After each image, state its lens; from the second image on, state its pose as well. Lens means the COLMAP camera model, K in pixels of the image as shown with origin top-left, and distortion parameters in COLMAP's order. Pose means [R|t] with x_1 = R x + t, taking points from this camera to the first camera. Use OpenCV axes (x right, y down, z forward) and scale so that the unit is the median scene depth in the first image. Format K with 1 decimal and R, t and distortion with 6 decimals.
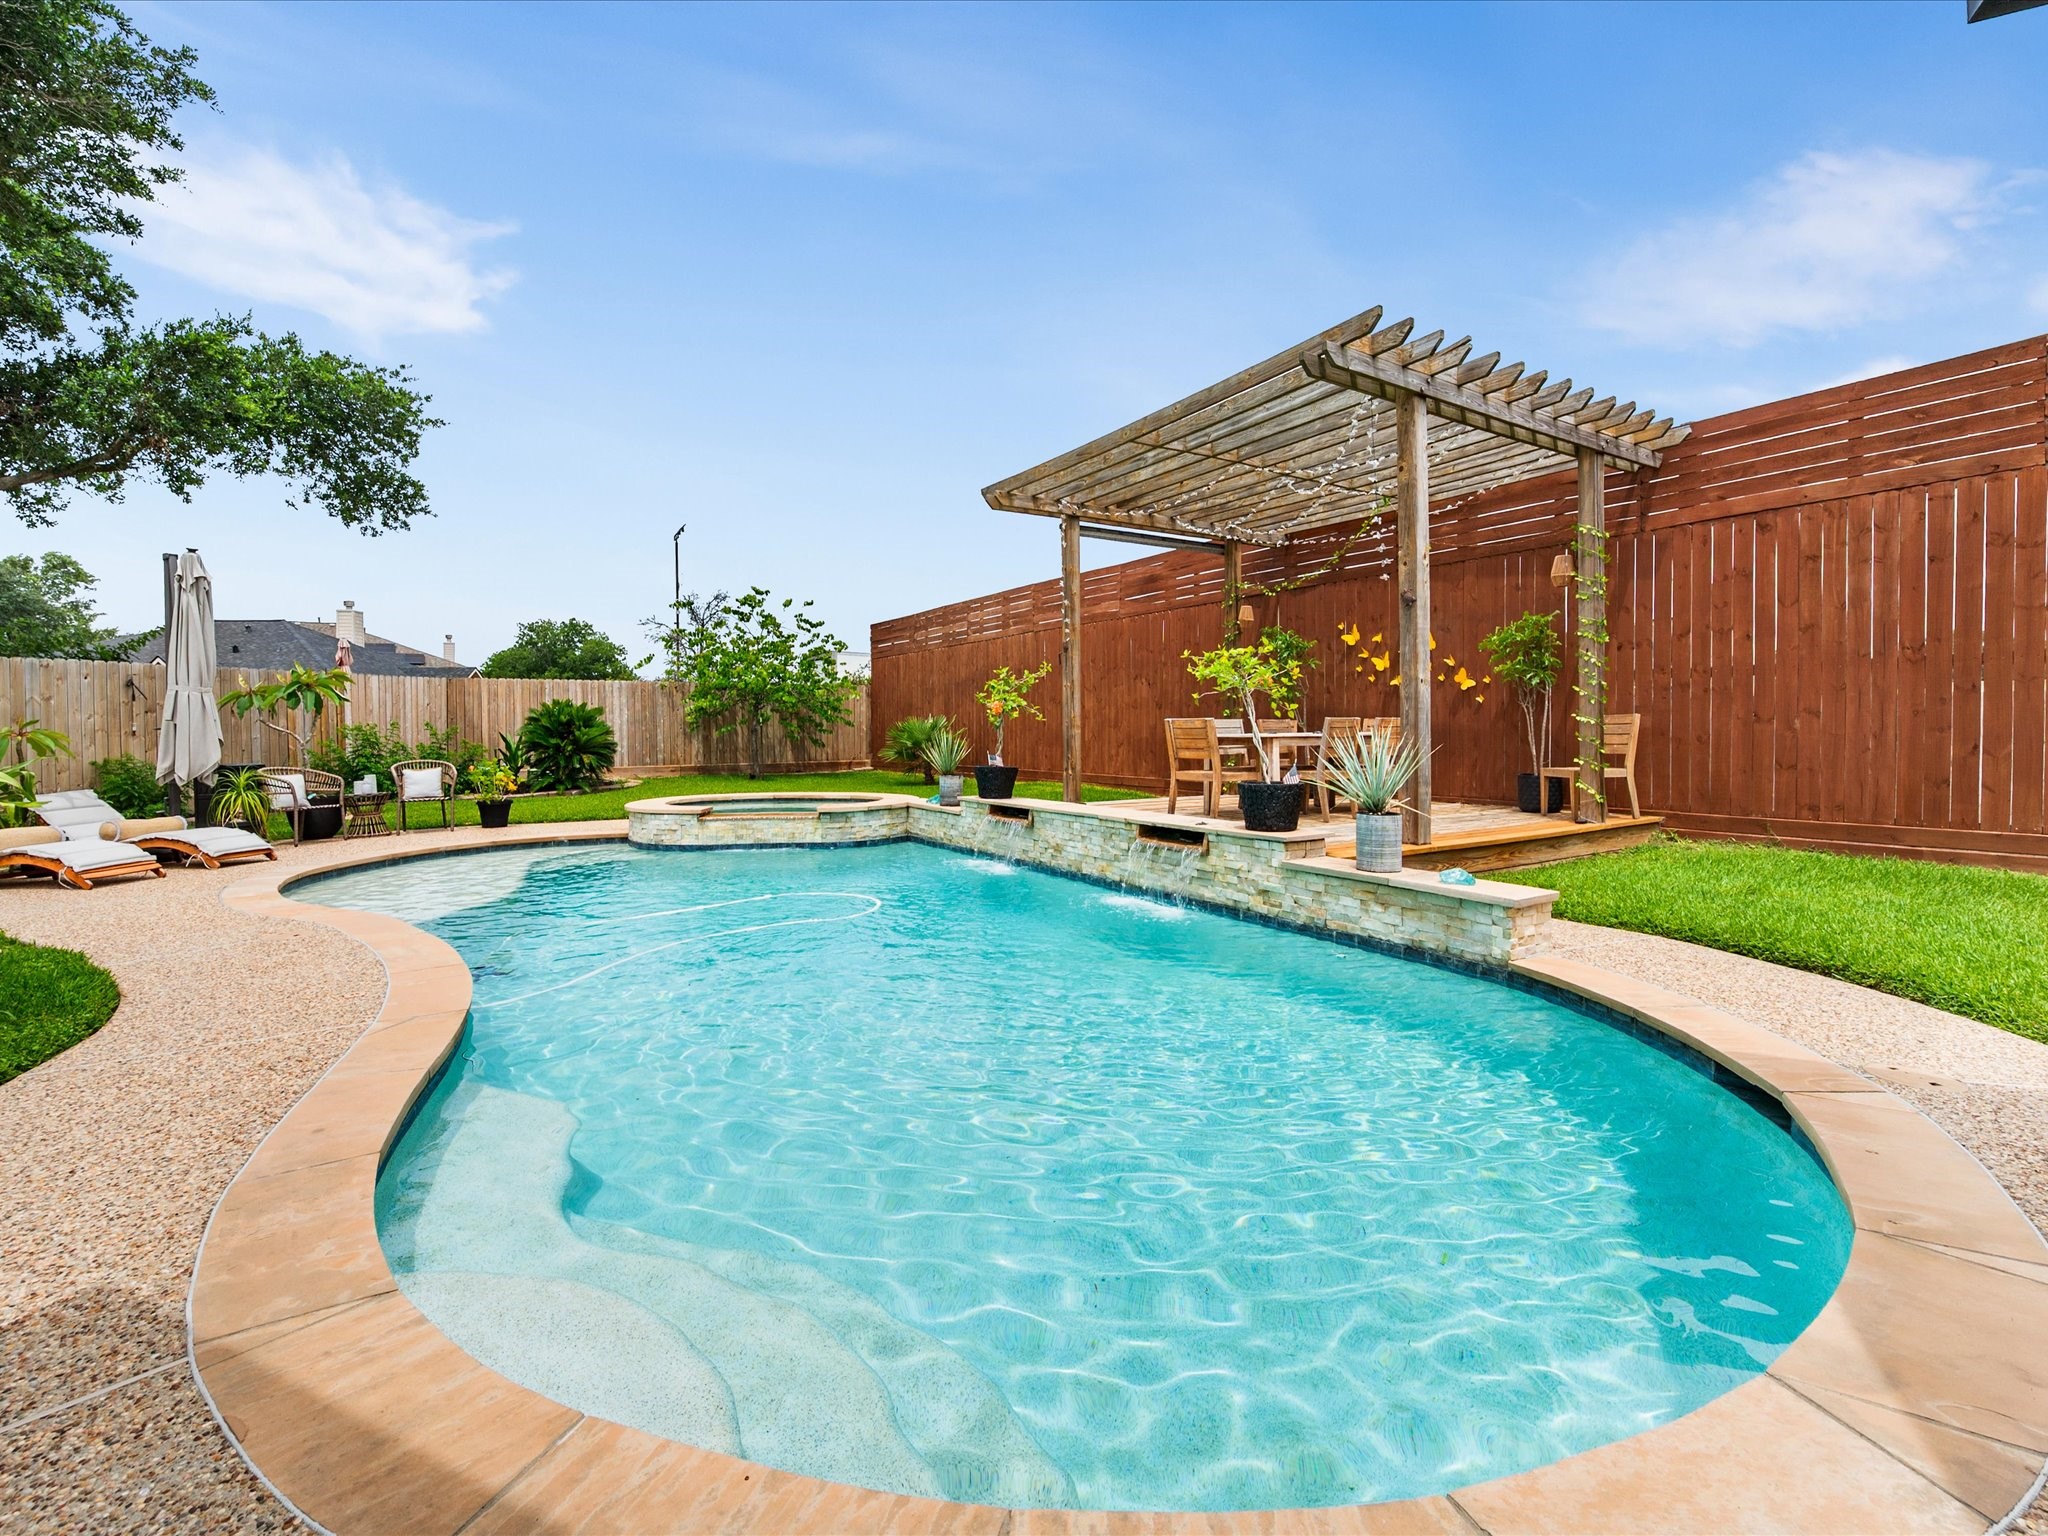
lens RADIAL K [[922.3, 0, 1032.5], [0, 922.3, 736.1], [0, 0, 1]] dist [-0.004806, -0.001854]
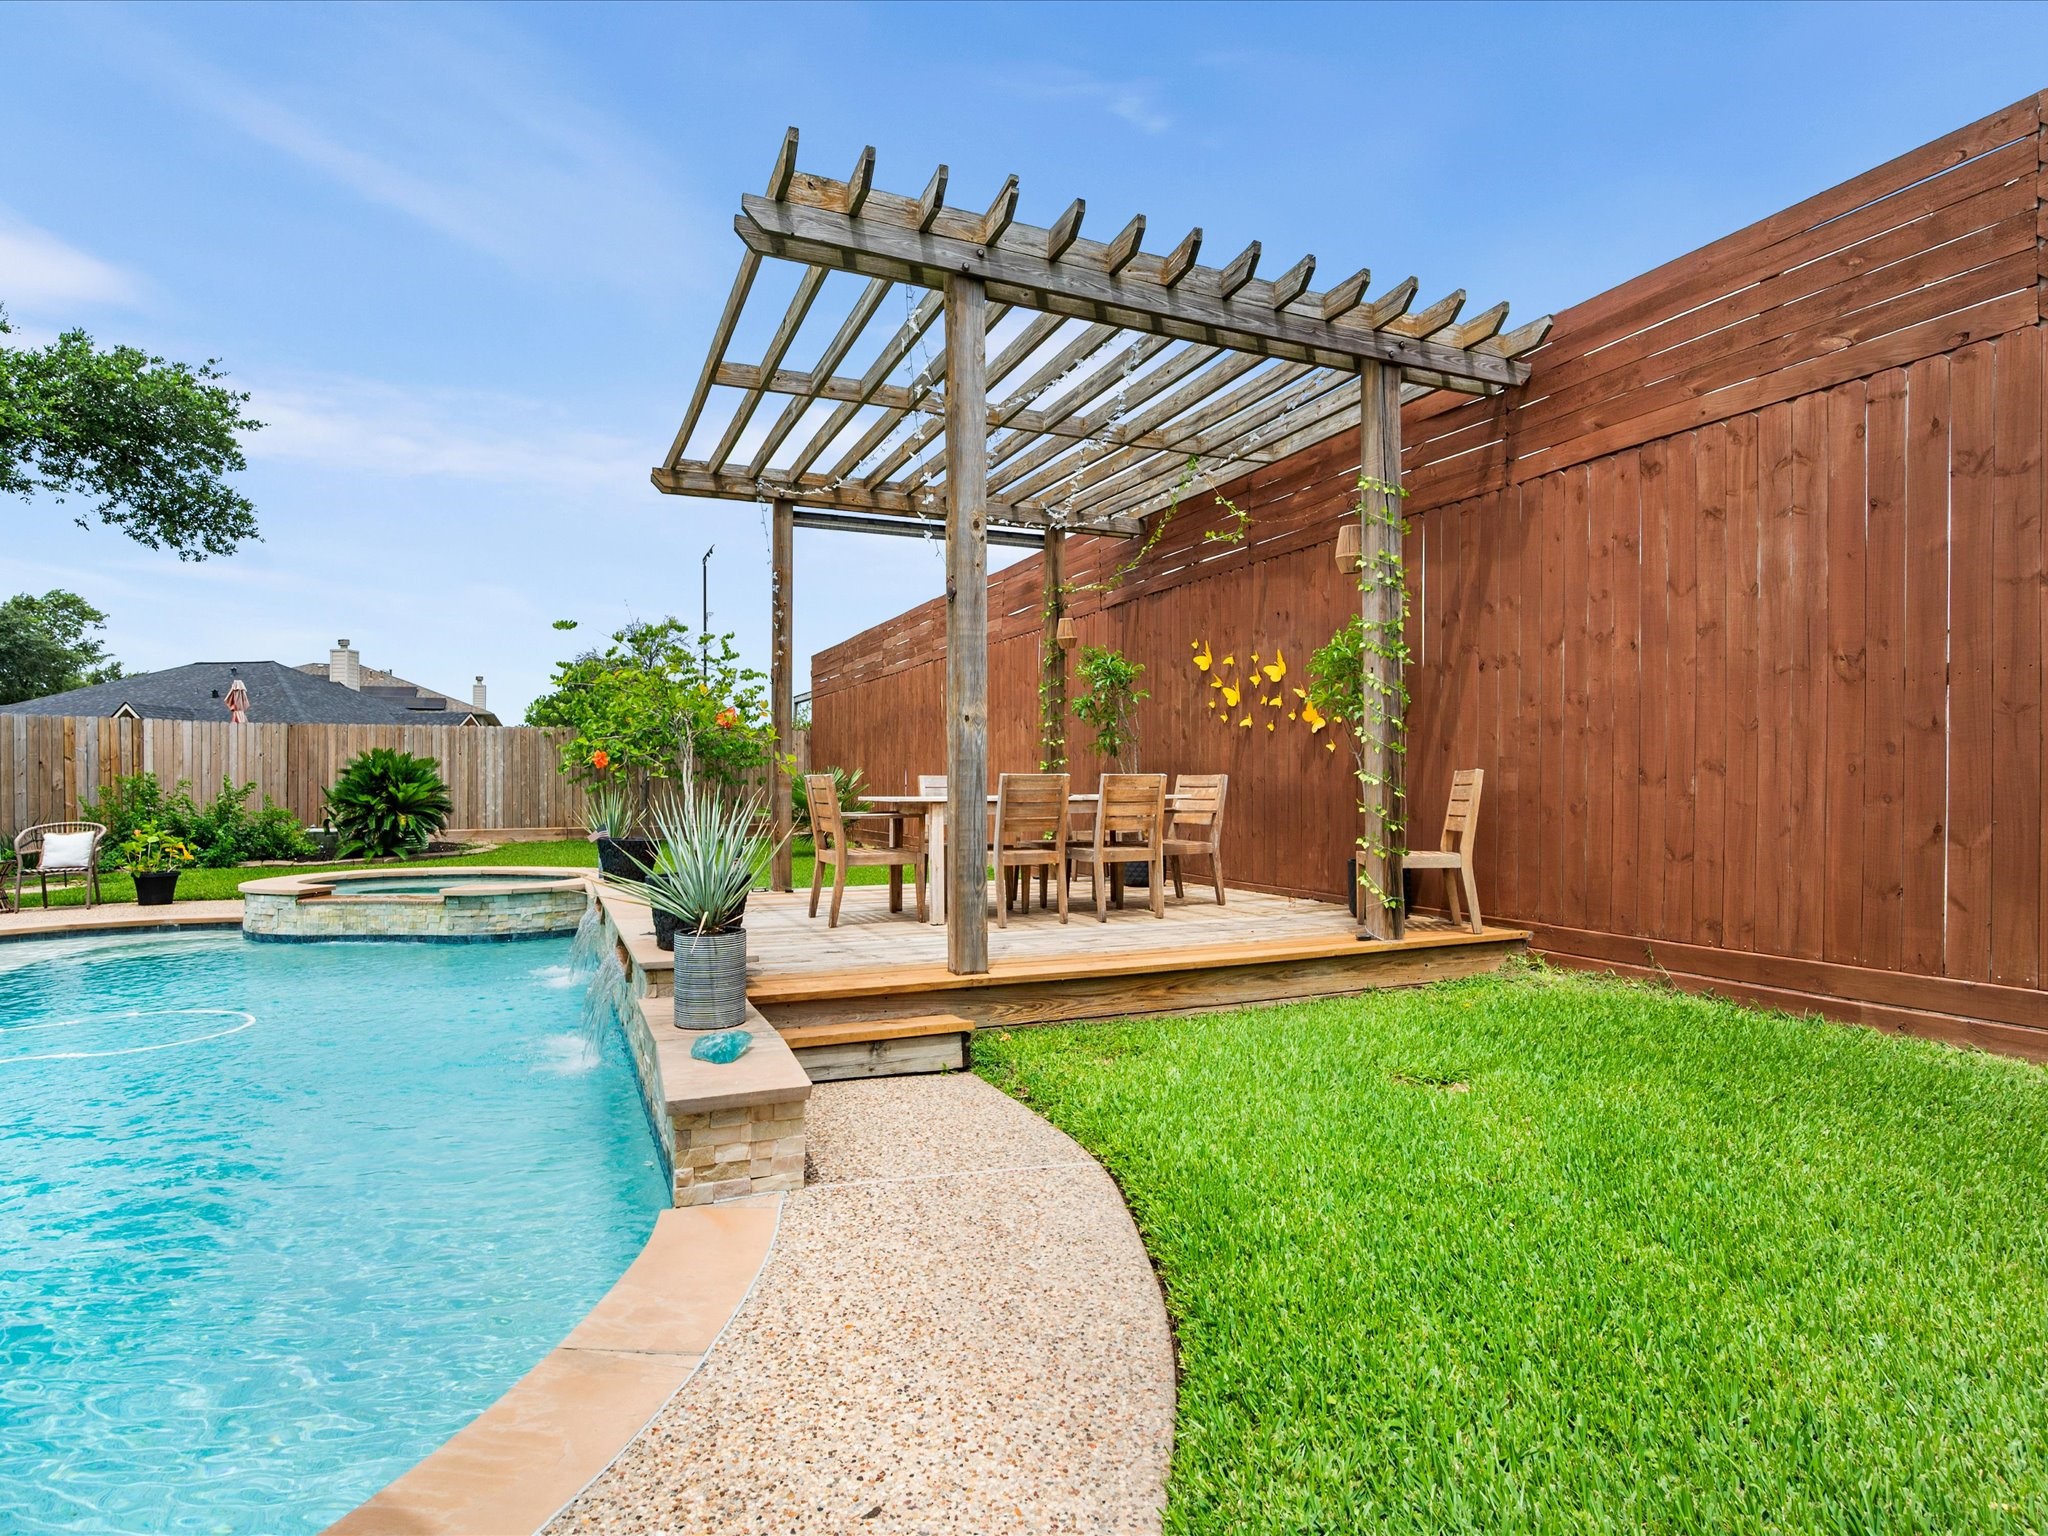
lens RADIAL K [[1109.1, 0, 1029.2], [0, 1109.1, 772.7], [0, 0, 1]] dist [-0.004030, -0.000995]
pose [[0.989751, 0.002246, -0.142787, 0.372702], [-0.004793, 0.999835, -0.017496, -0.005469], [0.142725, 0.018001, 0.989599, 0.157216]]
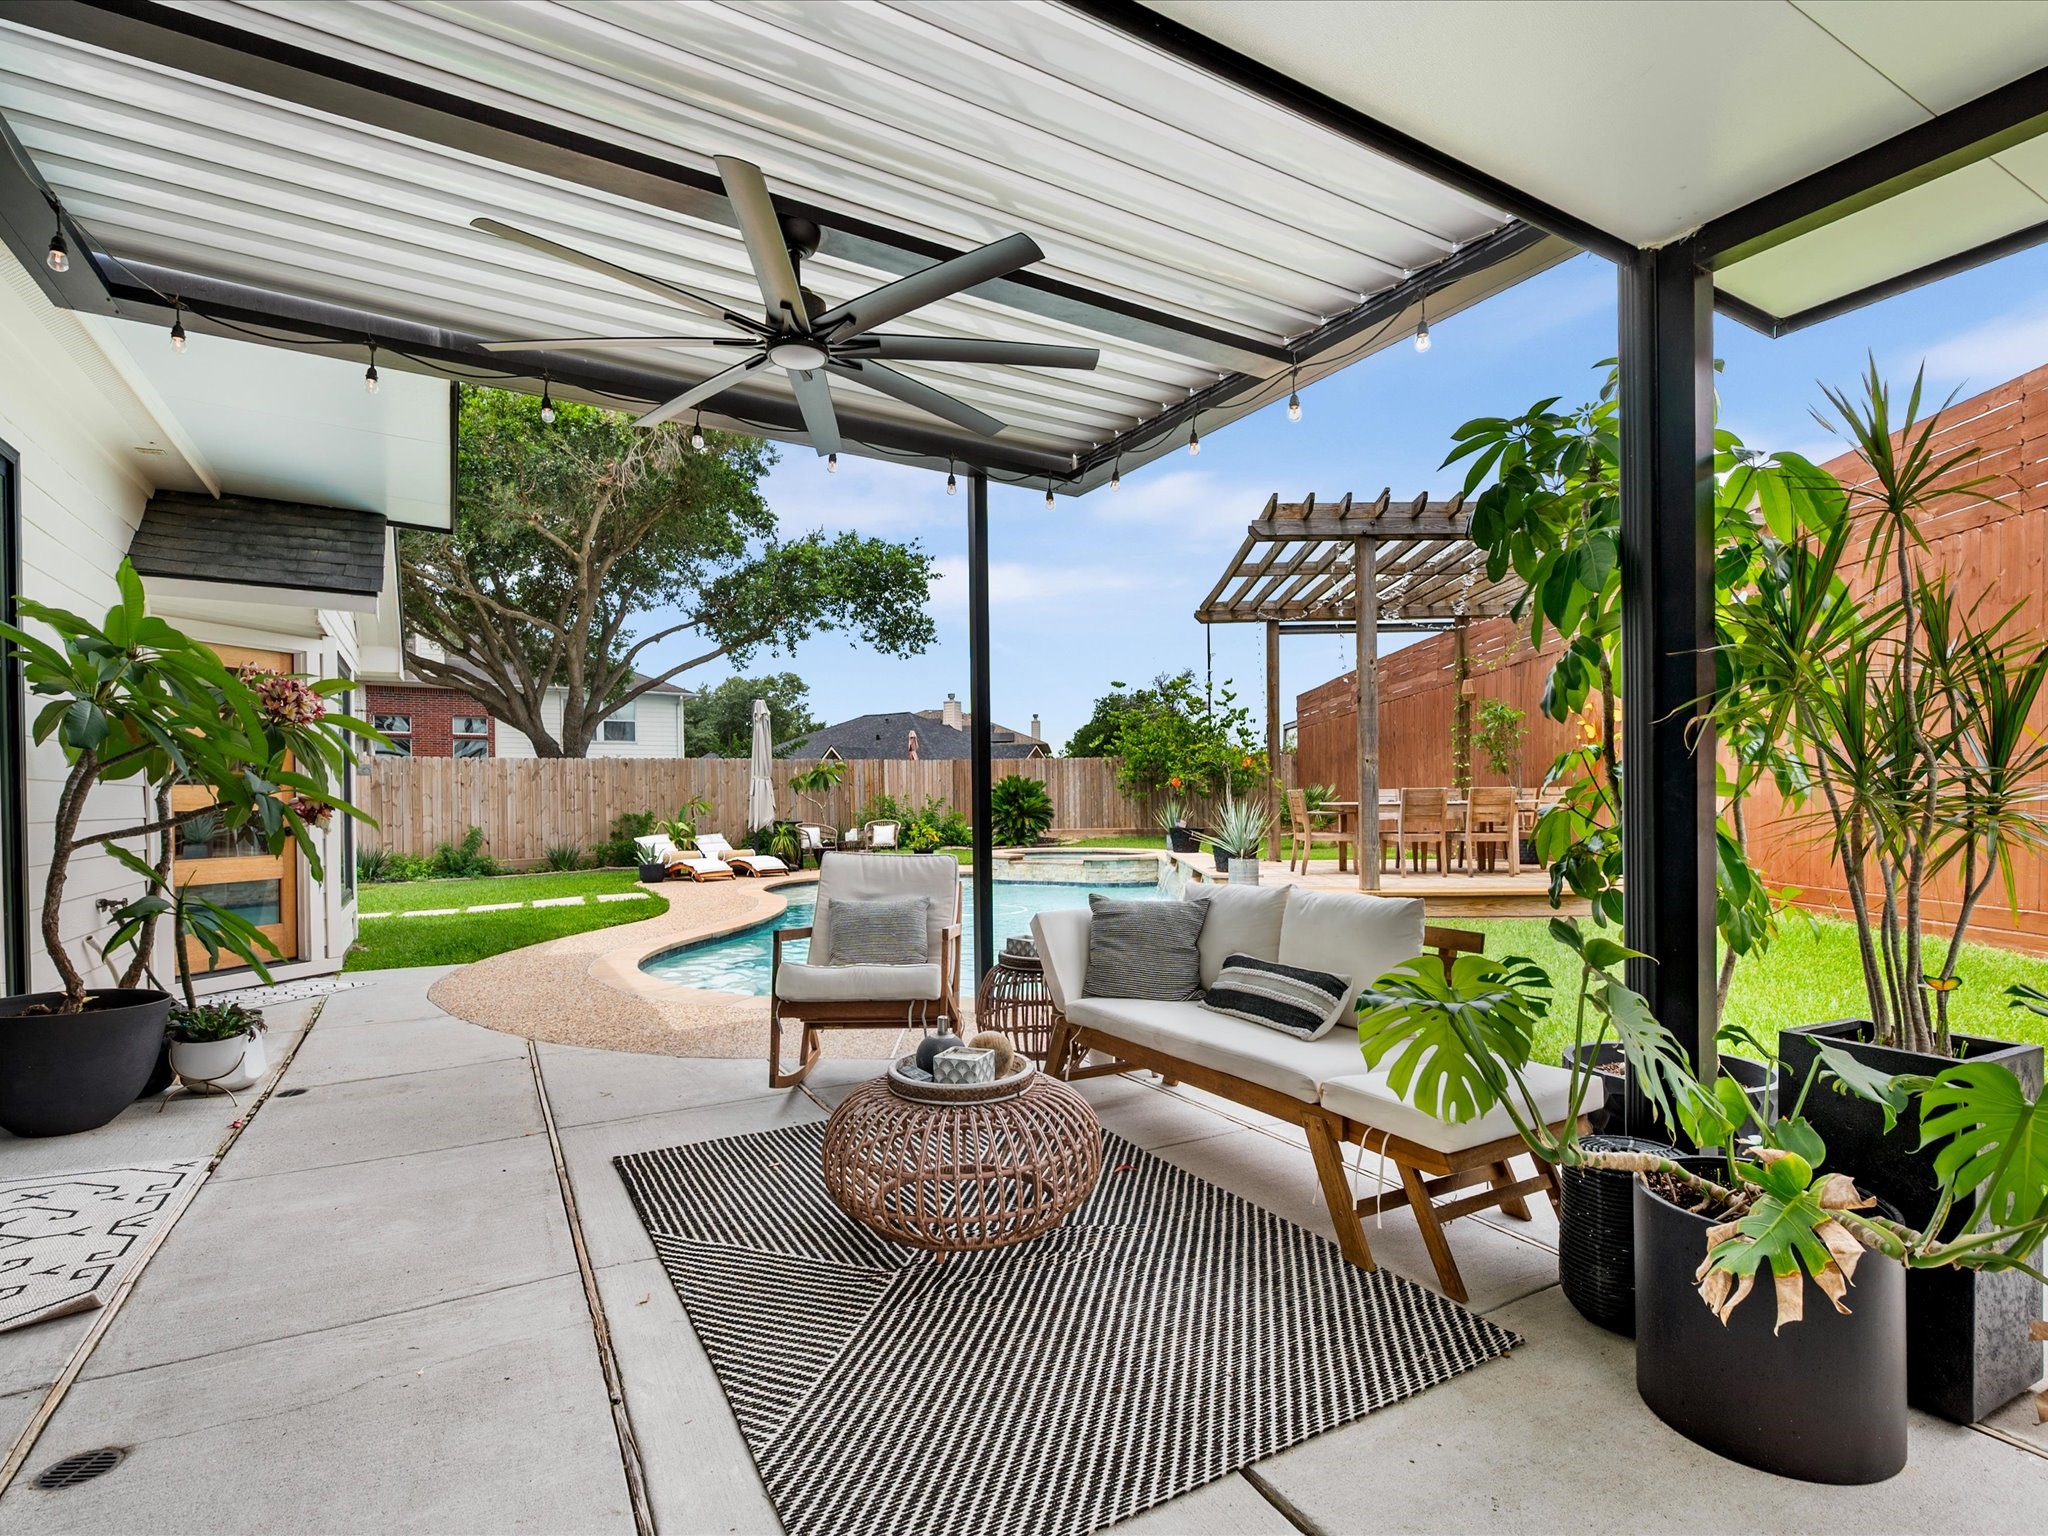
lens RADIAL K [[1004.8, 0, 1028.7], [0, 1004.8, 793.1], [0, 0, 1]] dist [-0.003207, 0.000076]
pose [[0.824341, -0.006219, -0.566059, 0.530628], [0.000393, 0.999946, -0.010414, -0.000509], [0.566093, 0.008362, 0.824299, -0.260467]]
